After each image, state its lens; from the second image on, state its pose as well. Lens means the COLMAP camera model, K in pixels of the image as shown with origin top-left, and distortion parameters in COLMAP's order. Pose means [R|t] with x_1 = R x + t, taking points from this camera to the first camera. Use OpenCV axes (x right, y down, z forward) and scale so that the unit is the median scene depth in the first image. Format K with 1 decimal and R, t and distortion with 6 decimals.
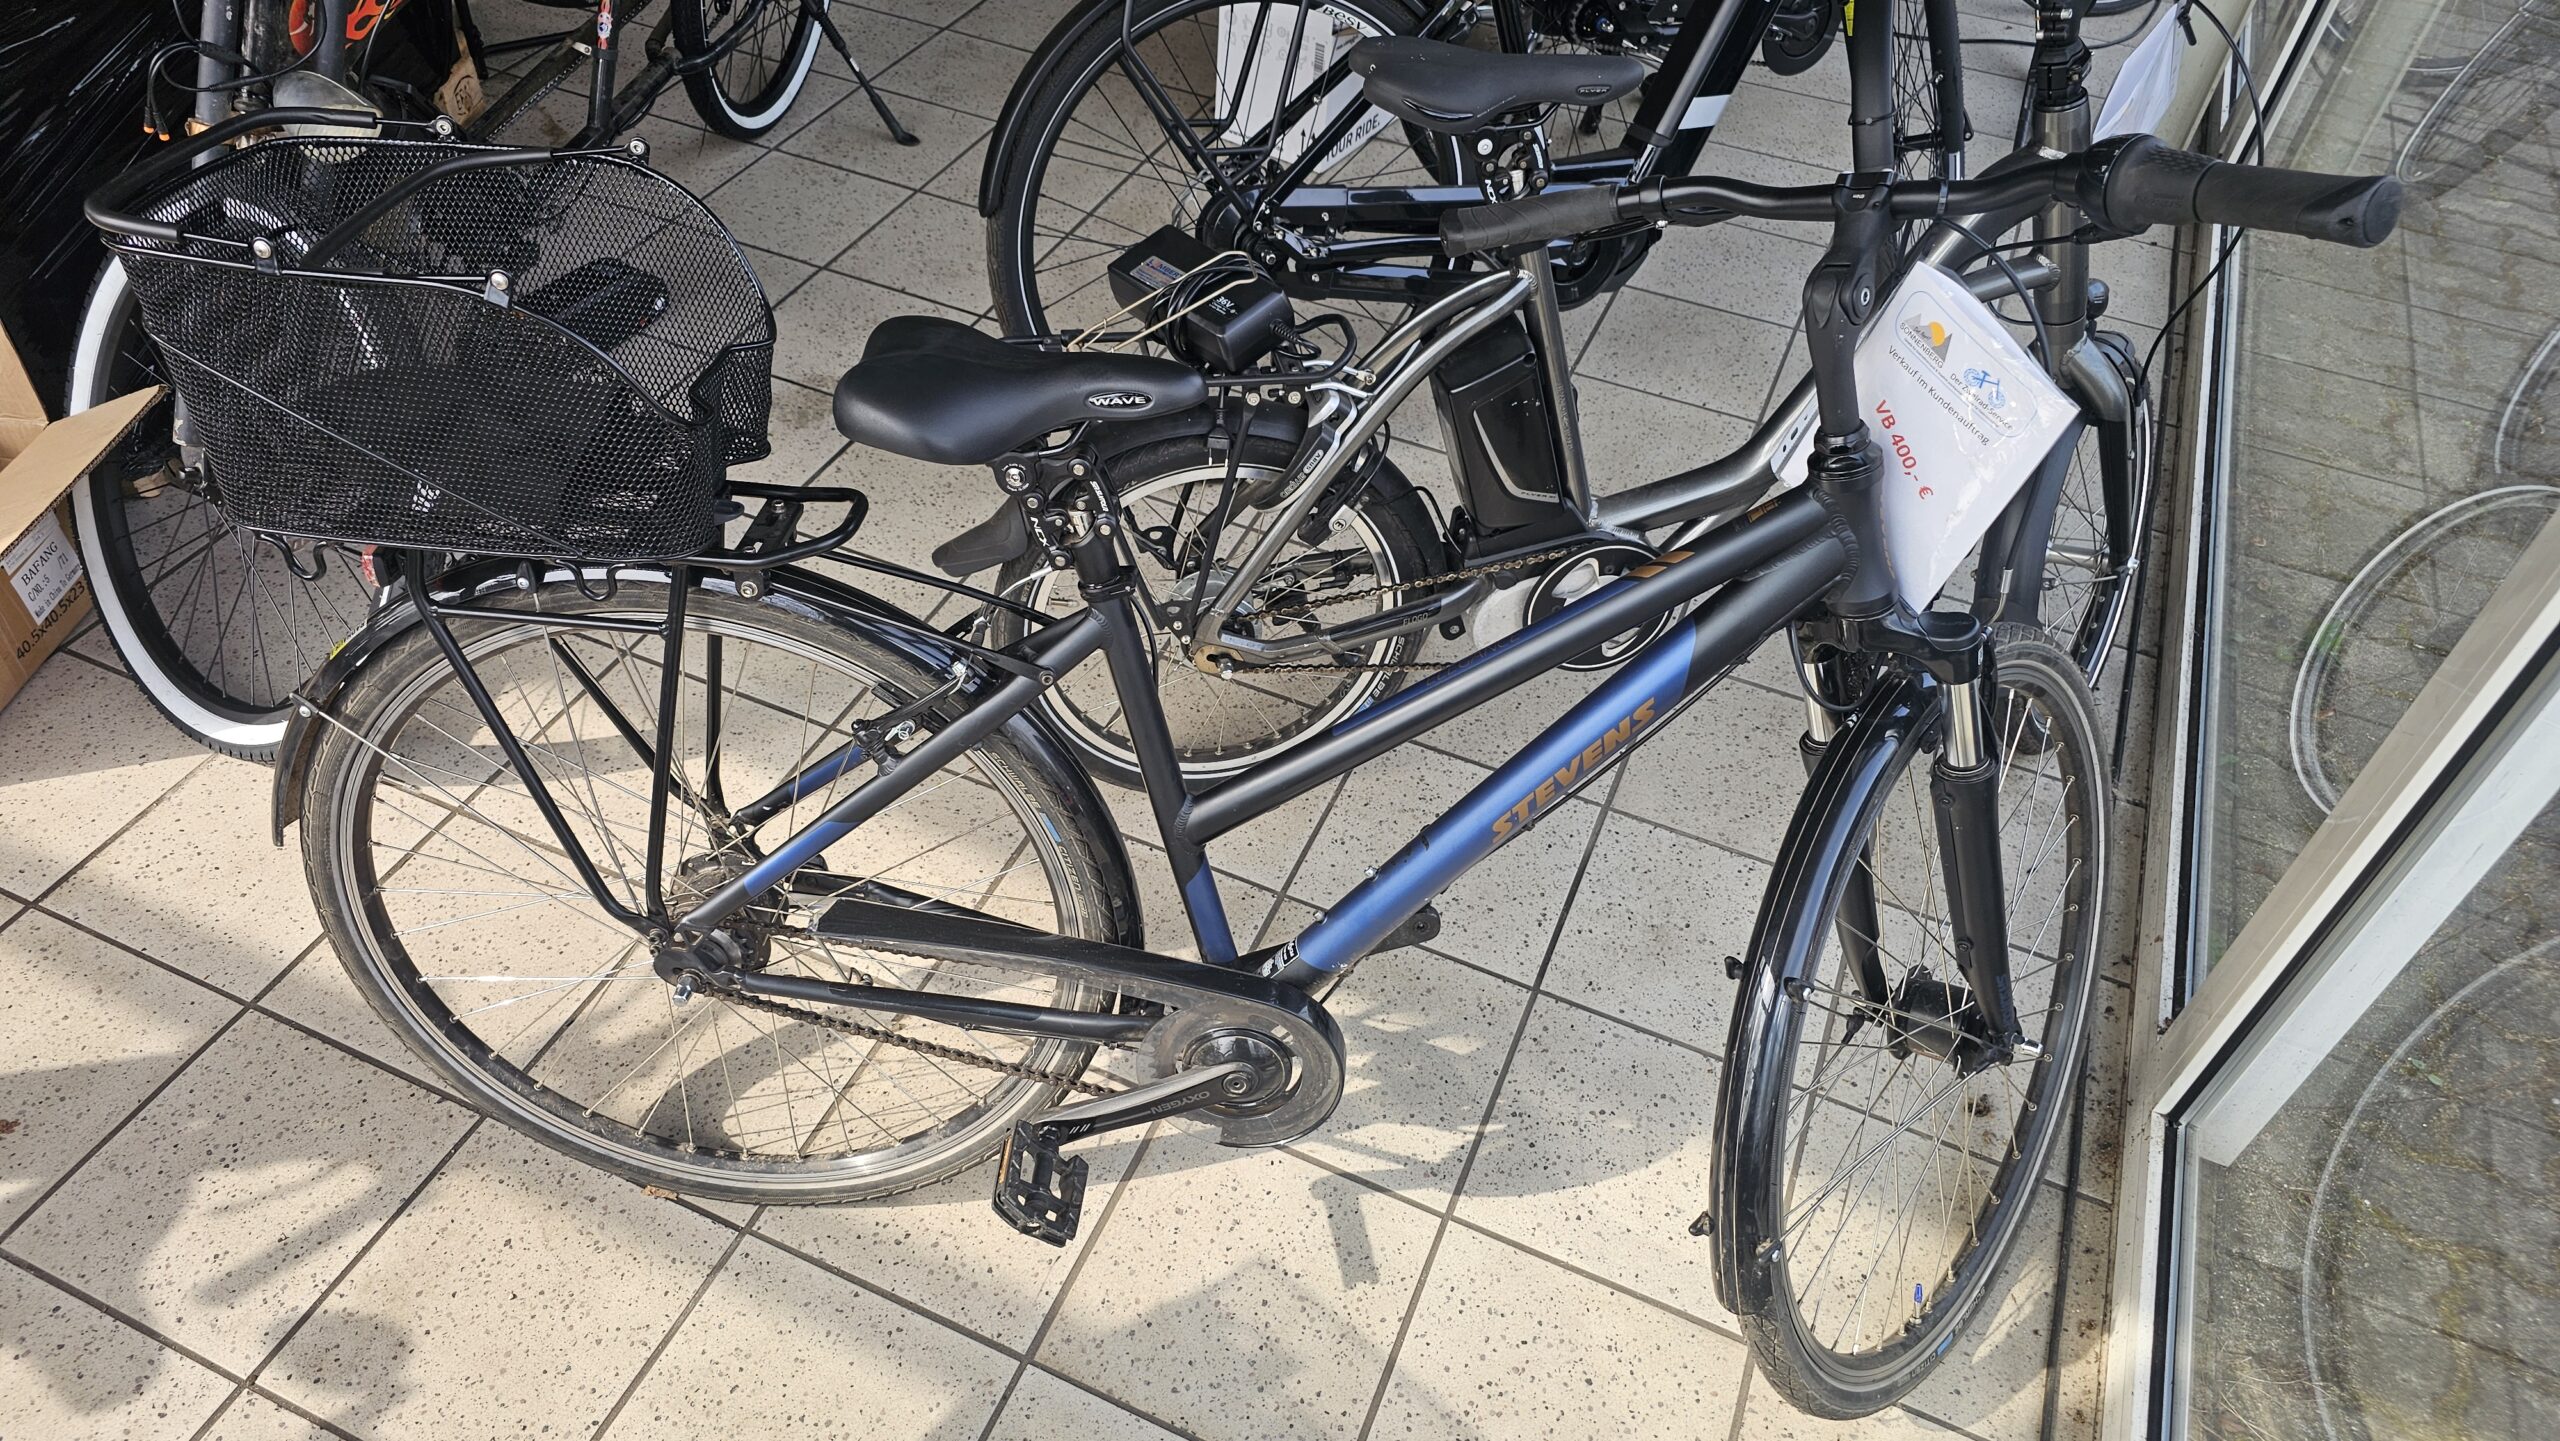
lens RADIAL K [[1691.6, 0, 1280.0], [0, 1691.6, 720.5], [0, 0, 1]] dist [0.061454, -0.054956]
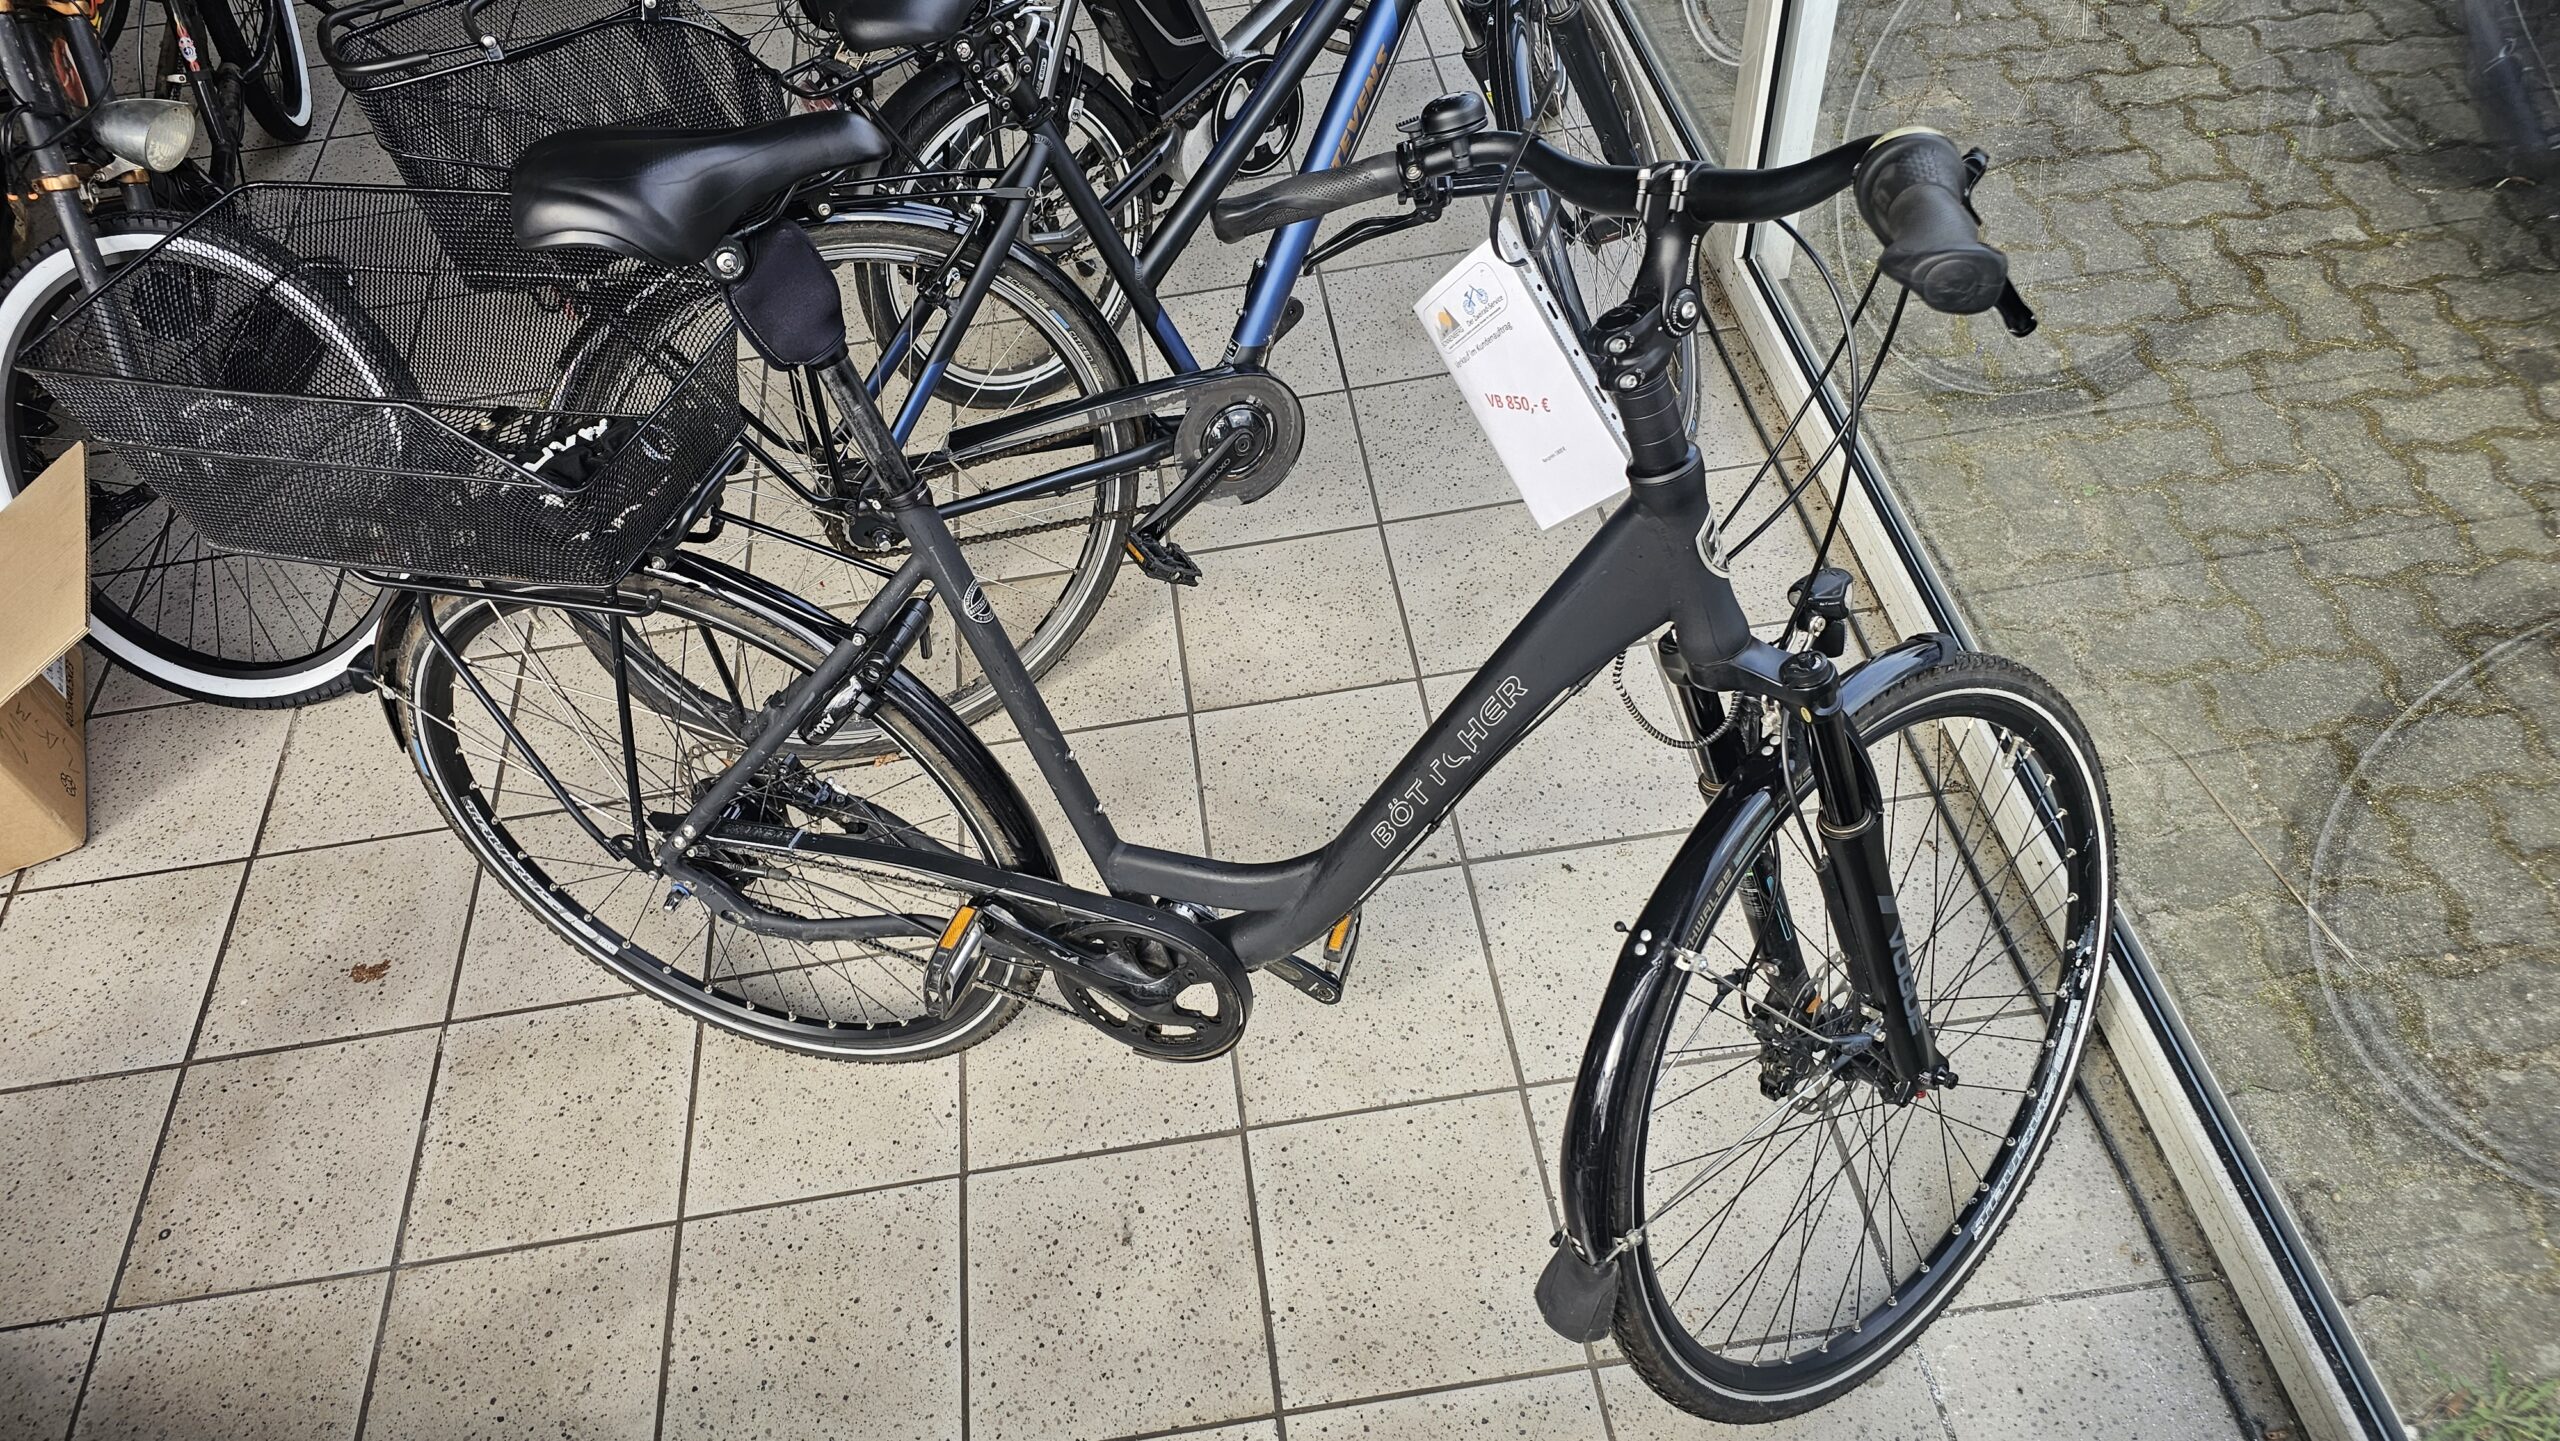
lens RADIAL K [[1716.1, 0, 1284.7], [0, 1716.1, 758.9], [0, 0, 1]] dist [0.049979, -0.045373]
pose [[0.848973, -0.477593, 0.226163, -0.353096], [0.455858, 0.878378, 0.143686, 0.197402], [-0.267280, -0.018888, 0.963434, -0.343066]]
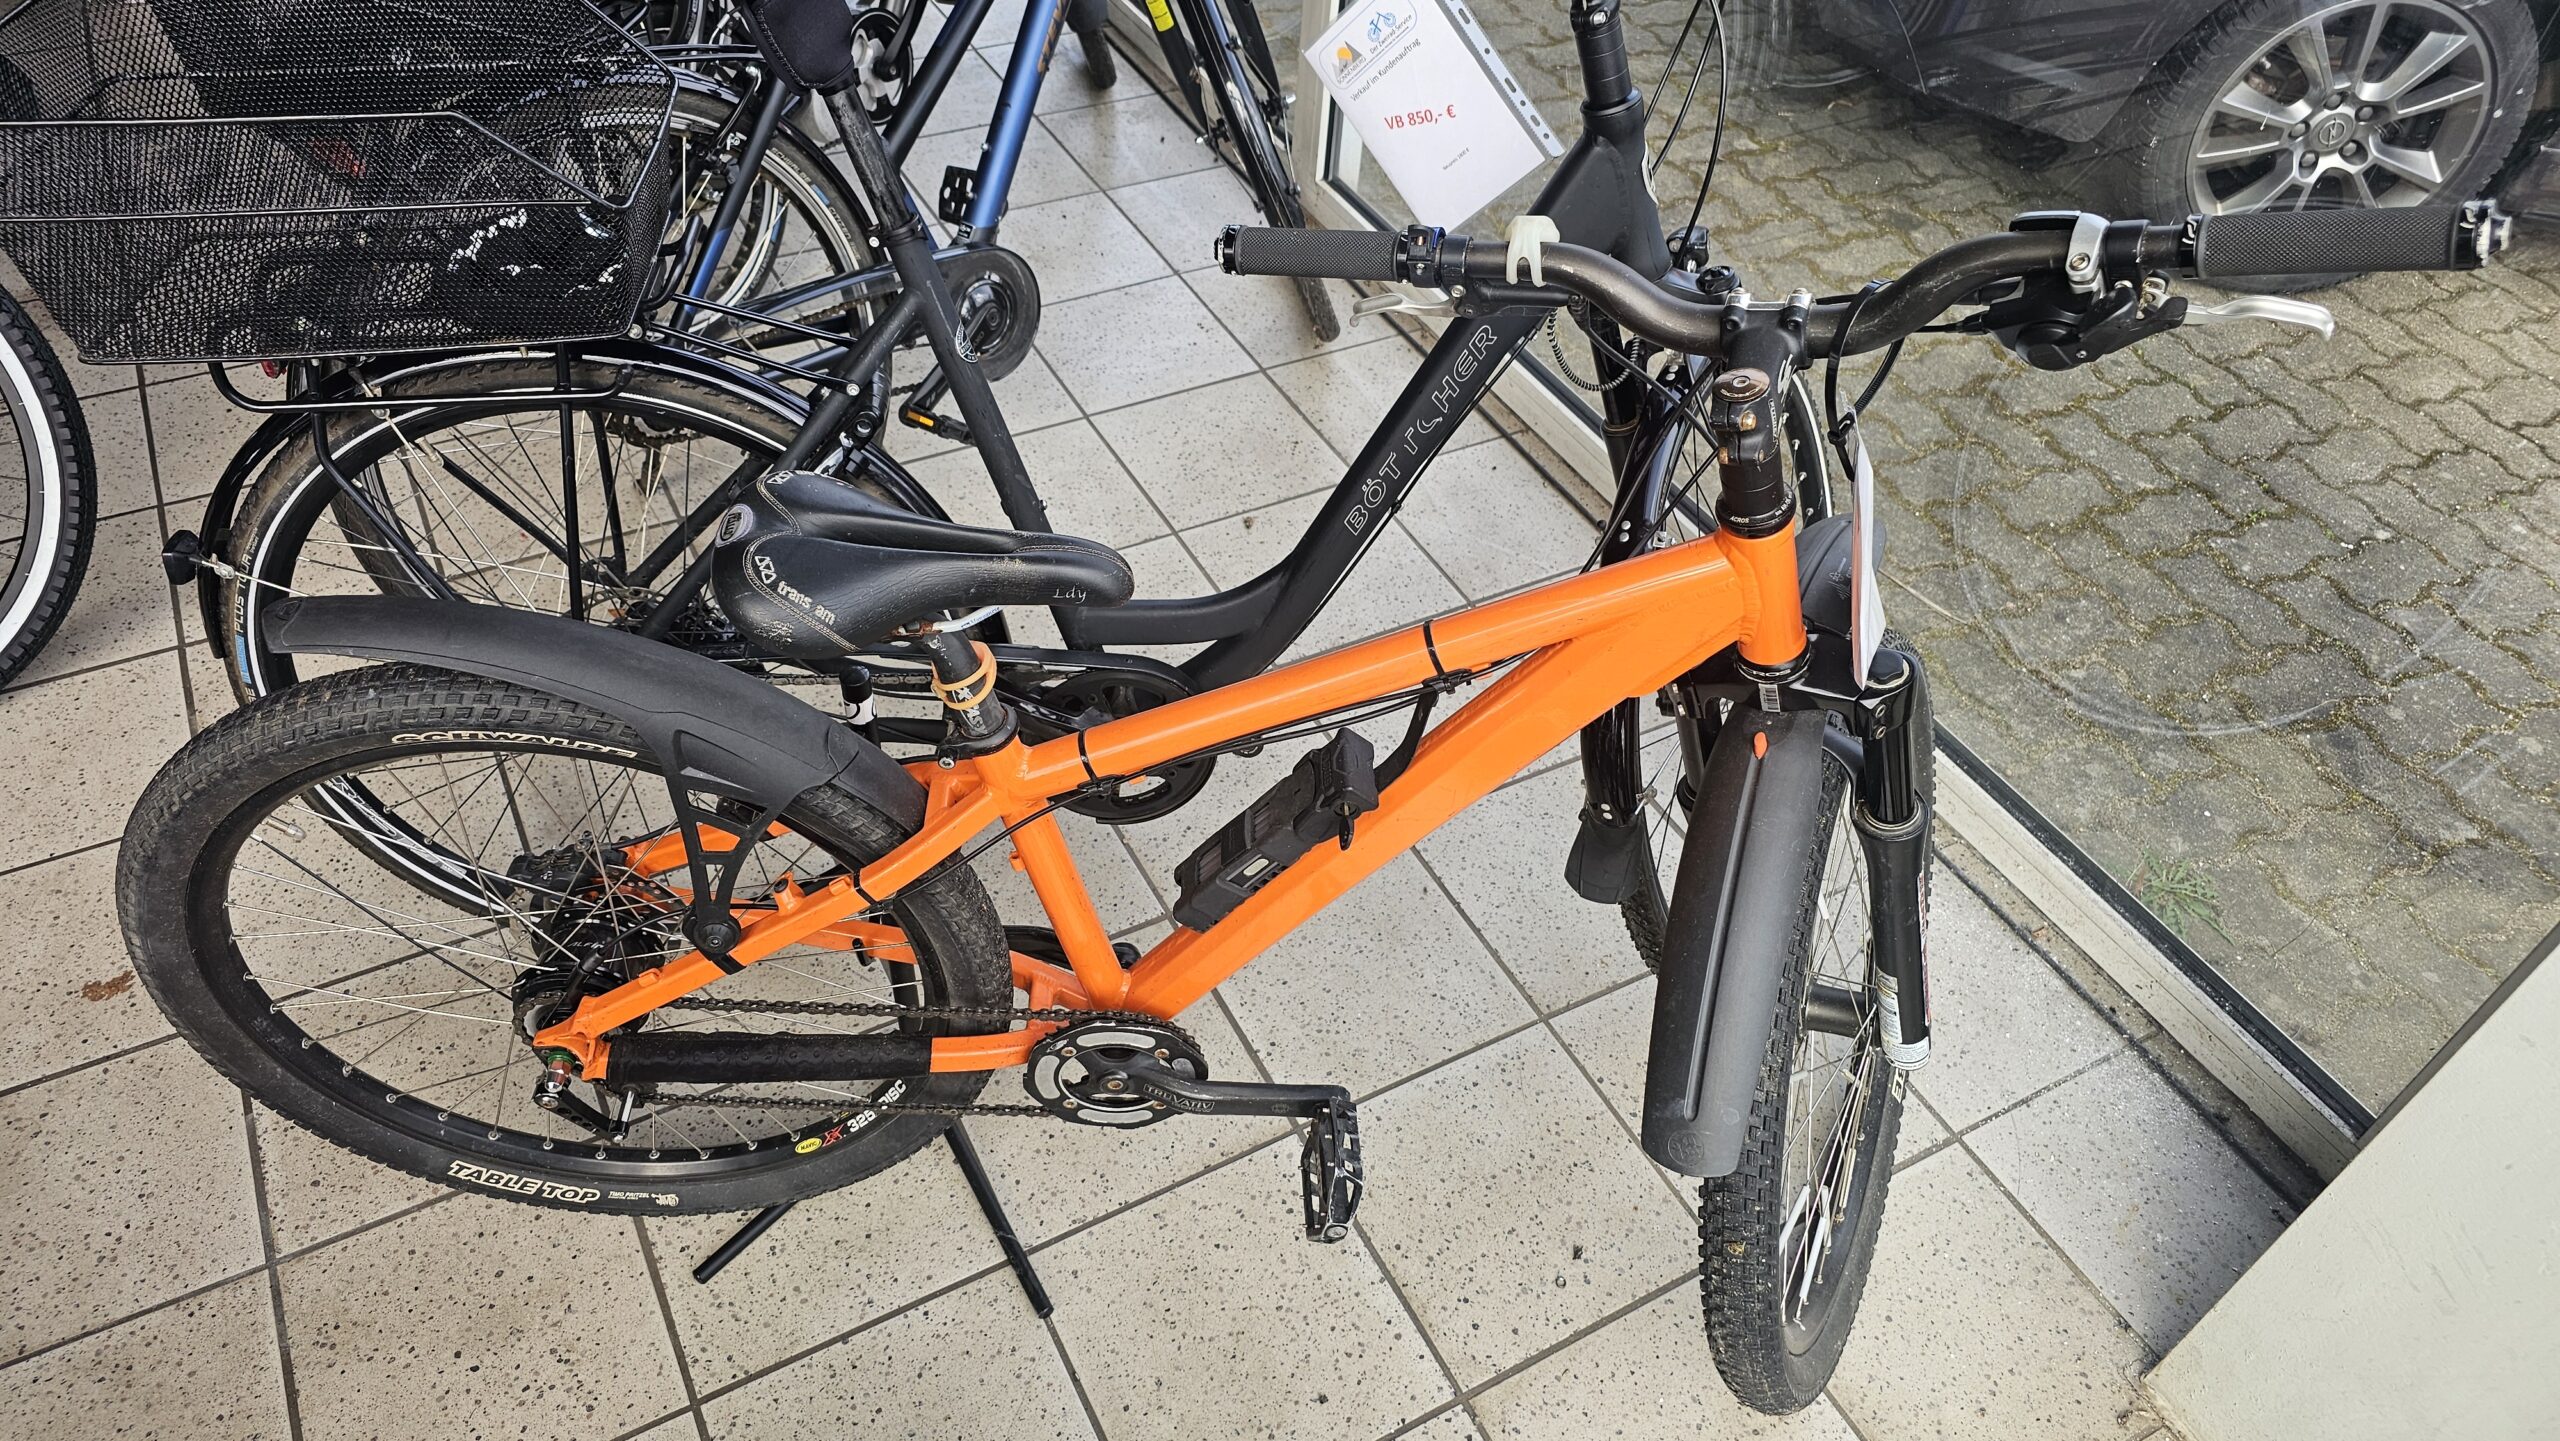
lens RADIAL K [[1691.6, 0, 1280.0], [0, 1691.6, 720.5], [0, 0, 1]] dist [0.061454, -0.054956]
pose [[0.613683, -0.575074, 0.541001, -0.697916], [0.542949, 0.804846, 0.239644, 0.214756], [-0.573236, 0.146670, 0.806157, -0.263103]]
